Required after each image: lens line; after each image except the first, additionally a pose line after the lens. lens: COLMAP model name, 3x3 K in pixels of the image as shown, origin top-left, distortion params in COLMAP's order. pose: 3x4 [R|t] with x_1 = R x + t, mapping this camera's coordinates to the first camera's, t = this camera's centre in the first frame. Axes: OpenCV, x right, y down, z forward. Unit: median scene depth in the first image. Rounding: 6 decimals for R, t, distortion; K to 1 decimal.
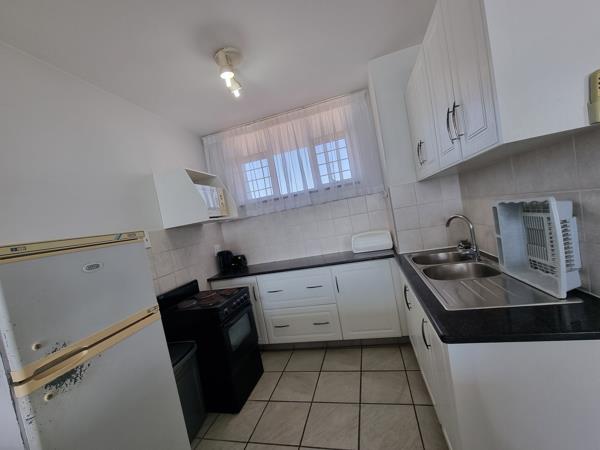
lens RADIAL K [[245.1, 0, 300.3], [0, 245.1, 232.1], [0, 0, 1]] dist [-0.013930, 0.000360]
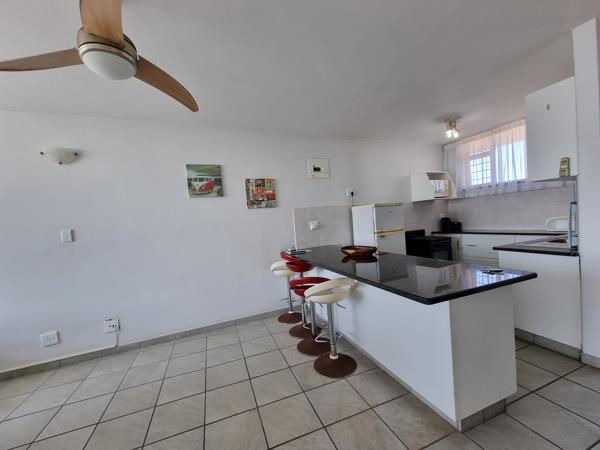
lens RADIAL K [[245.1, 0, 300.3], [0, 245.1, 232.1], [0, 0, 1]] dist [-0.013930, 0.000360]
pose [[0.574932, 0.174692, -0.799335, 0.501037], [-0.074802, 0.984073, 0.161263, -0.019043], [0.814775, -0.032923, 0.578842, -0.821859]]
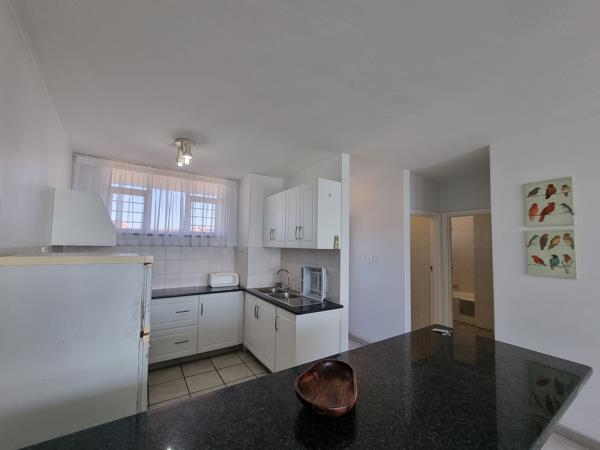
lens RADIAL K [[245.1, 0, 300.3], [0, 245.1, 232.1], [0, 0, 1]] dist [-0.013930, 0.000360]
pose [[0.653719, 0.231121, 0.720579, -0.511625], [-0.089634, 0.969164, -0.229536, 0.056229], [-0.751410, 0.085464, 0.654277, -0.297402]]
